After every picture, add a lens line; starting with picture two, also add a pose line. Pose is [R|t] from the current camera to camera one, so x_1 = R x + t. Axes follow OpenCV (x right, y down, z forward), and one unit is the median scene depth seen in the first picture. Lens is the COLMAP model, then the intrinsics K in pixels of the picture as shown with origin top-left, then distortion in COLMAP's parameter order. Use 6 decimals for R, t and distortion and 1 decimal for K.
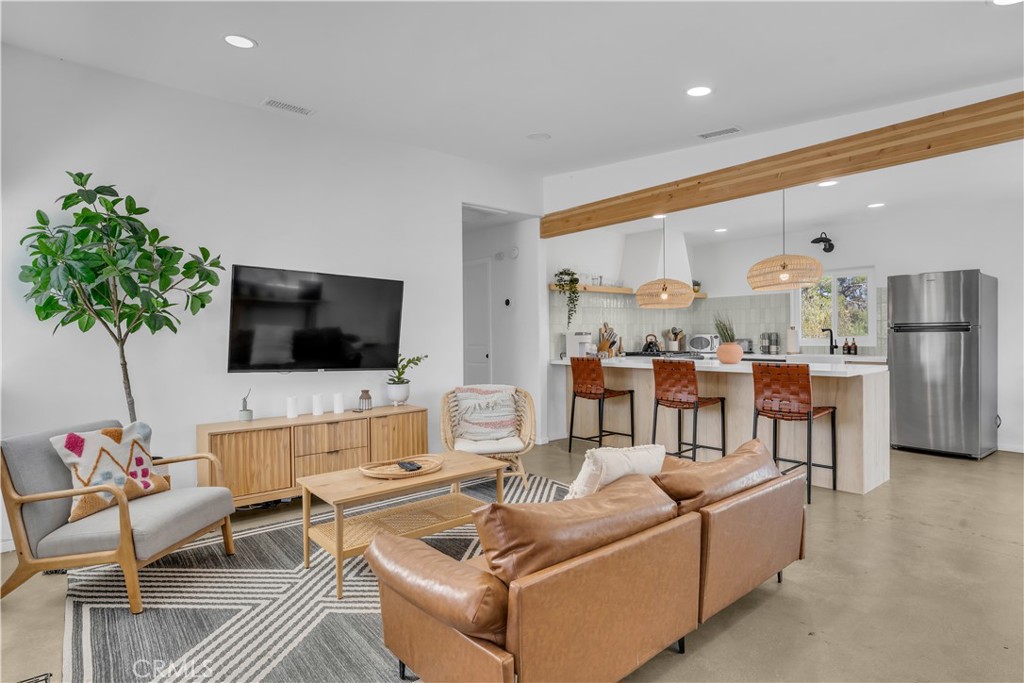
lens RADIAL K [[541.8, 0, 515.2], [0, 541.8, 341.4], [0, 0, 1]] dist [0.000174, 0.000069]
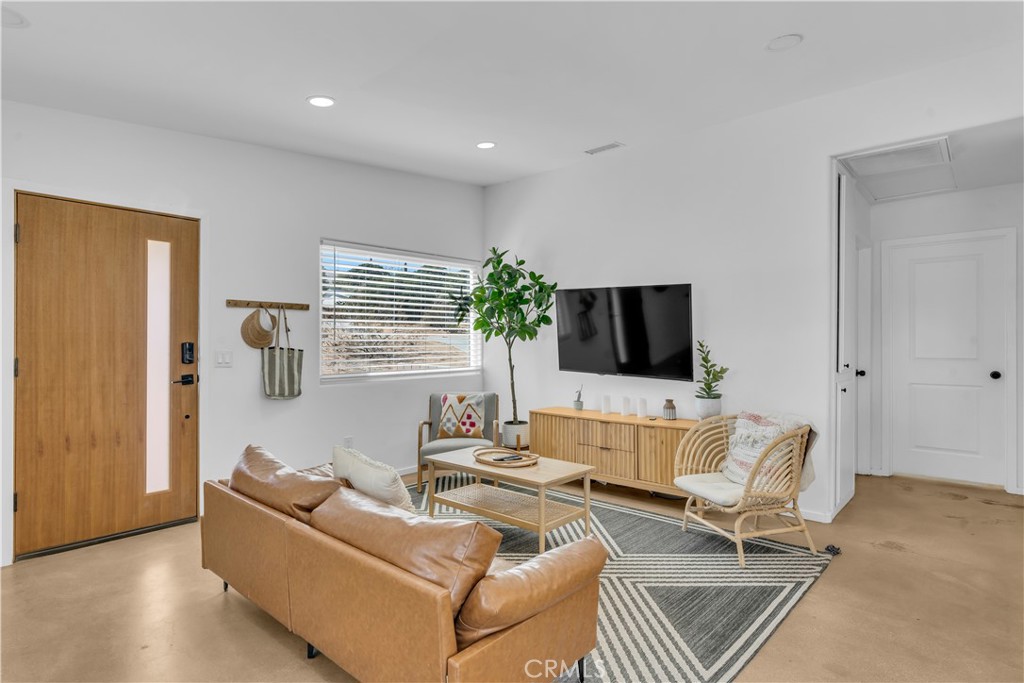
lens RADIAL K [[541.8, 0, 515.2], [0, 541.8, 341.4], [0, 0, 1]] dist [0.000174, 0.000069]
pose [[0.137813, 0.008317, -0.990423, 0.486494], [-0.013323, 0.999890, 0.006543, -0.013270], [0.990369, 0.012293, 0.137909, 0.439633]]
